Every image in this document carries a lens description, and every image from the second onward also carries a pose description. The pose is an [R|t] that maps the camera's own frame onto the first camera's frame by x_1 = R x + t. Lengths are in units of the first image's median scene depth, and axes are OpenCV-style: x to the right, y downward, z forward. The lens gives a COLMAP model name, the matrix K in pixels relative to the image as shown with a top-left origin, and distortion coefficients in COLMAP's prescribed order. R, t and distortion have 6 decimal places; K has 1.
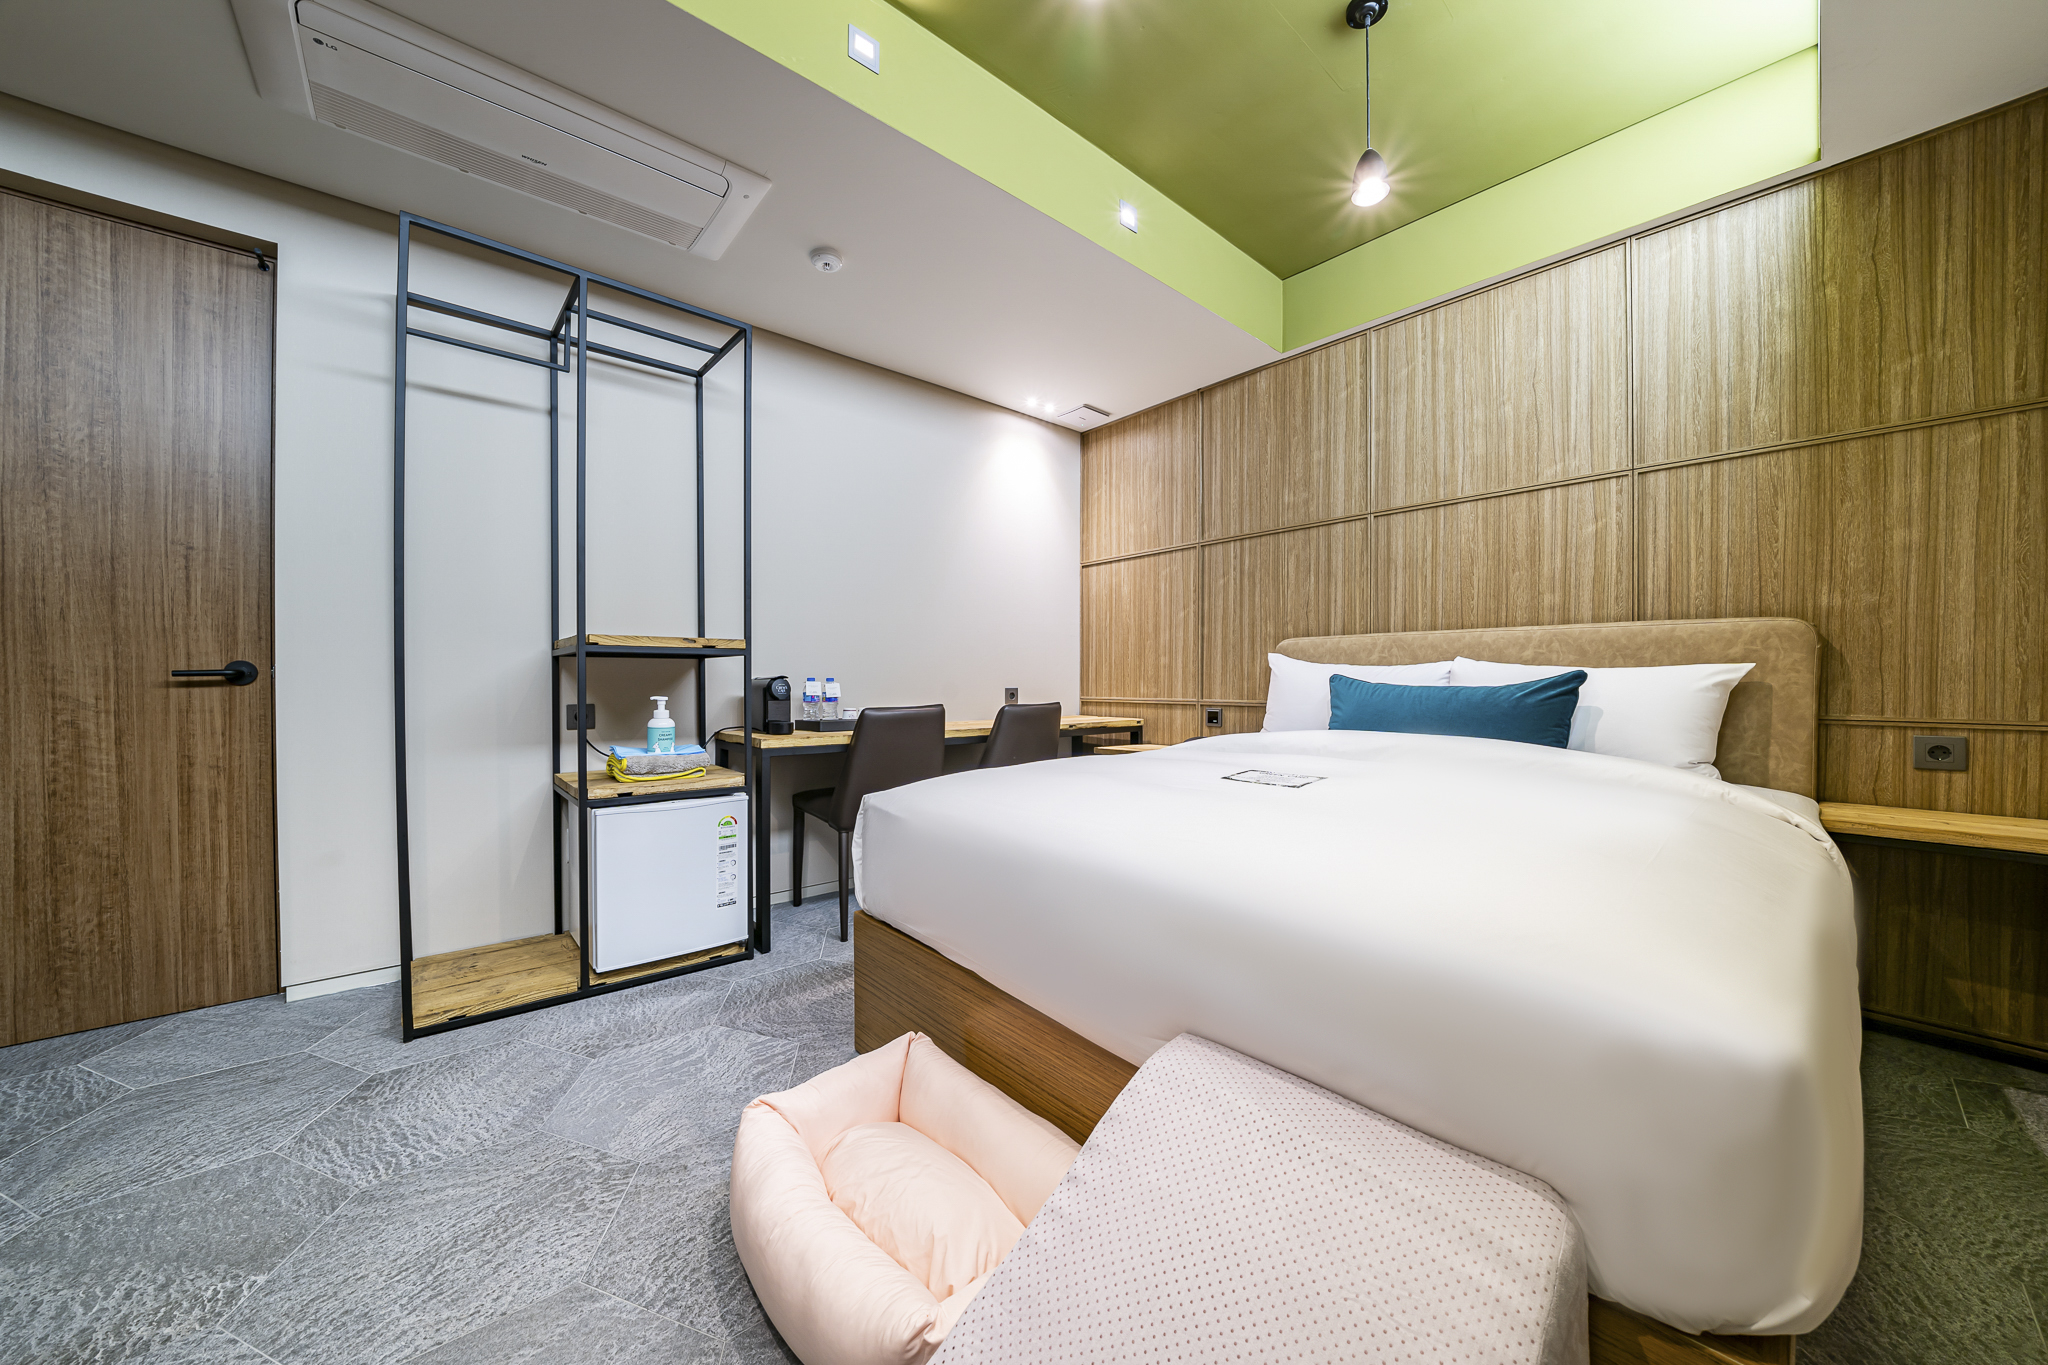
lens RADIAL K [[706.7, 0, 1020.0], [0, 706.7, 688.8], [0, 0, 1]] dist [-0.033719, 0.004204]
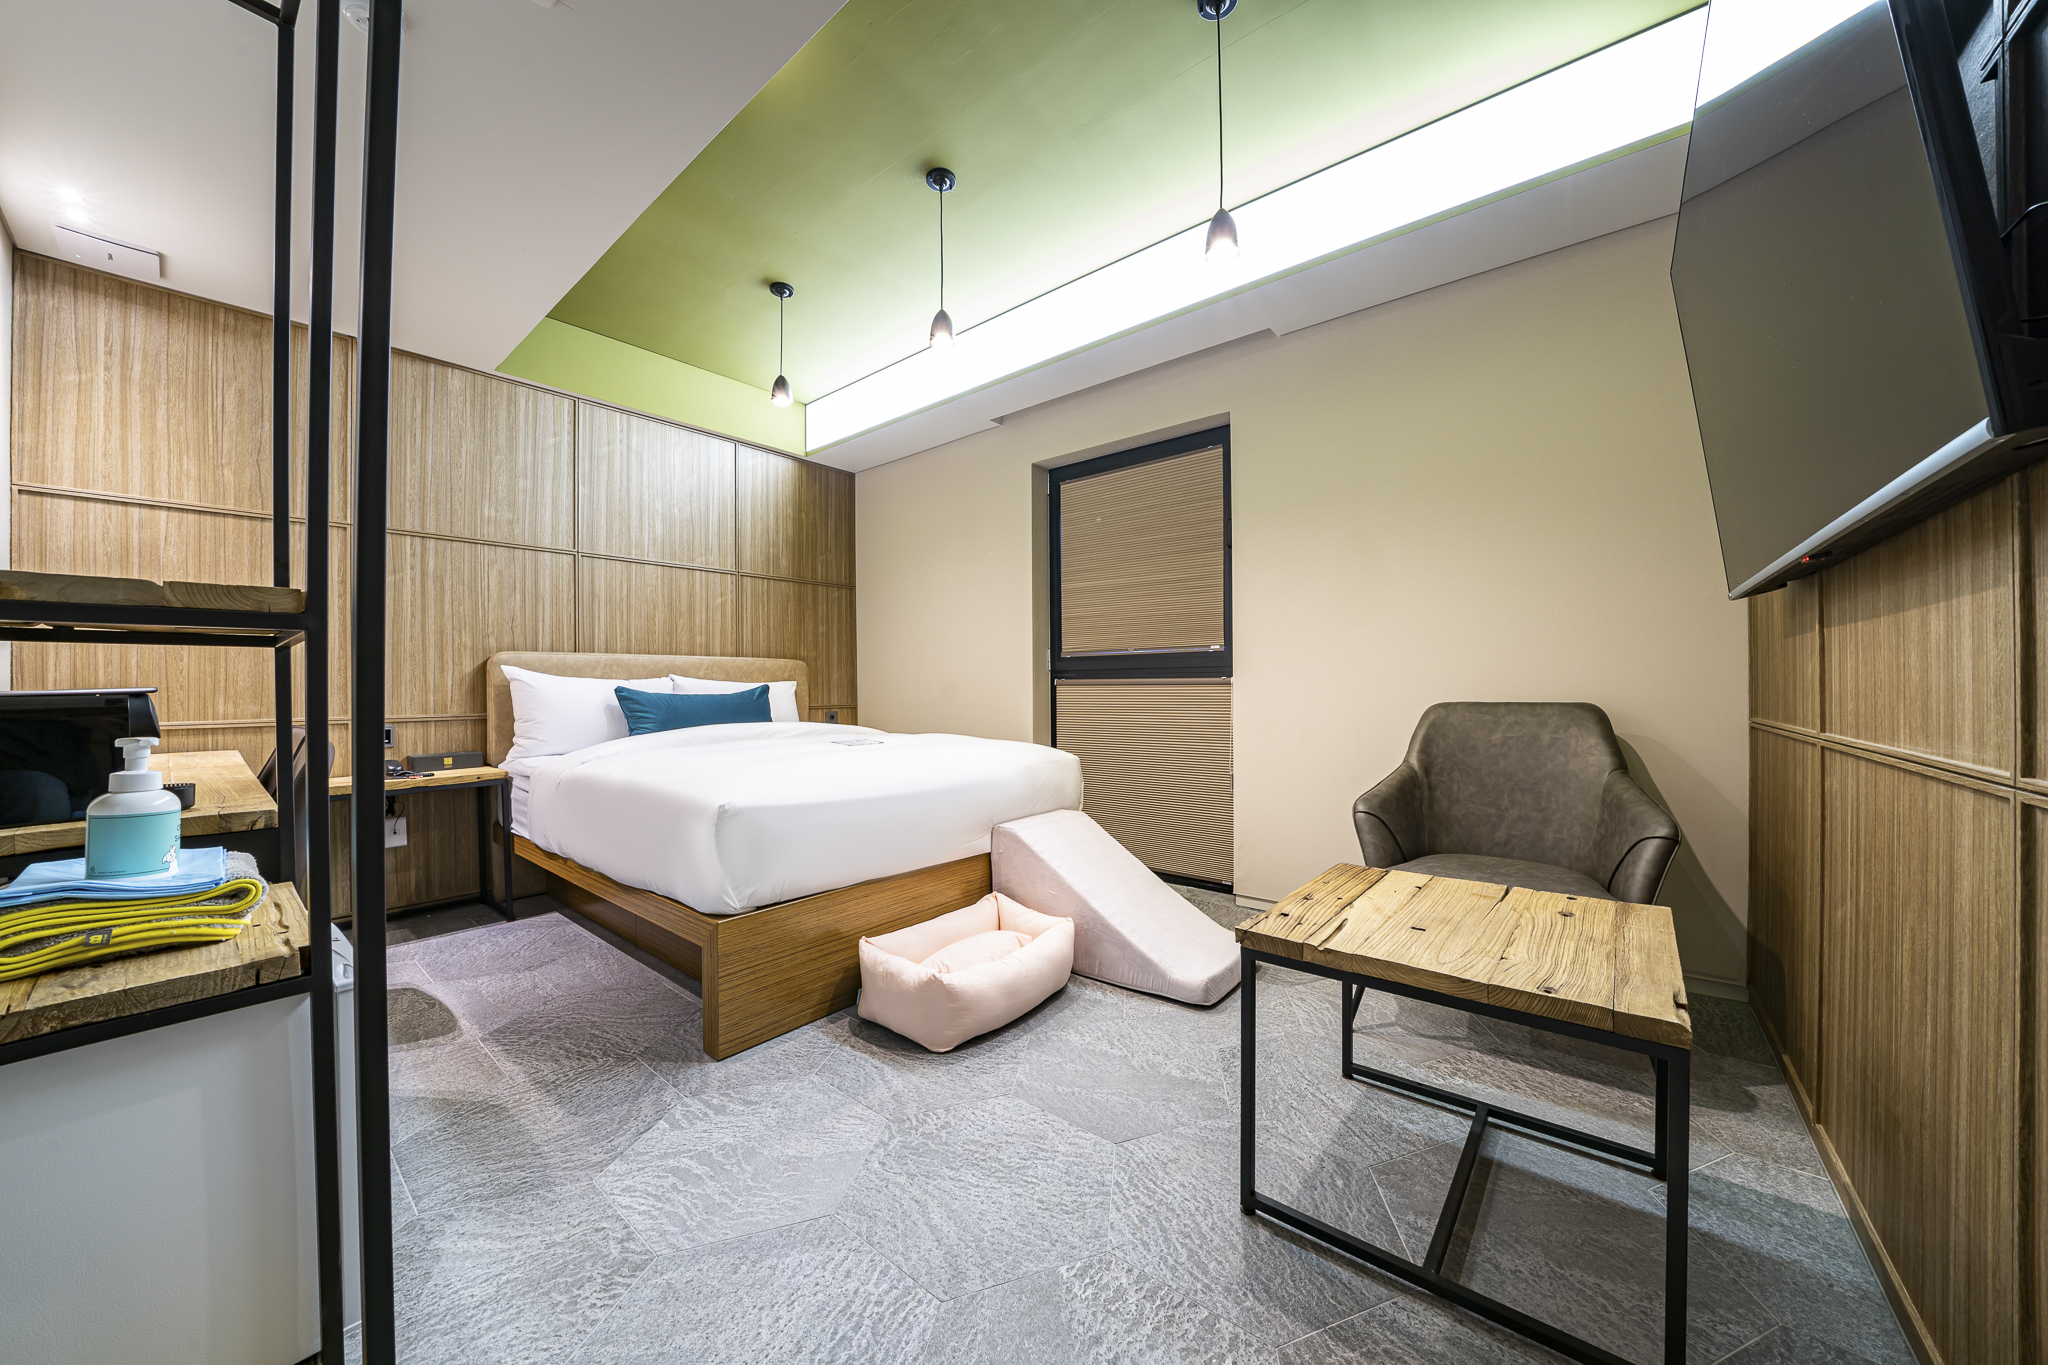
lens RADIAL K [[706.7, 0, 1020.0], [0, 706.7, 688.8], [0, 0, 1]] dist [-0.033719, 0.004204]
pose [[-0.162697, -0.002155, 0.986674, -0.995752], [0.017441, 0.999835, 0.005059, -0.011501], [-0.986522, 0.018032, -0.162633, 0.560849]]
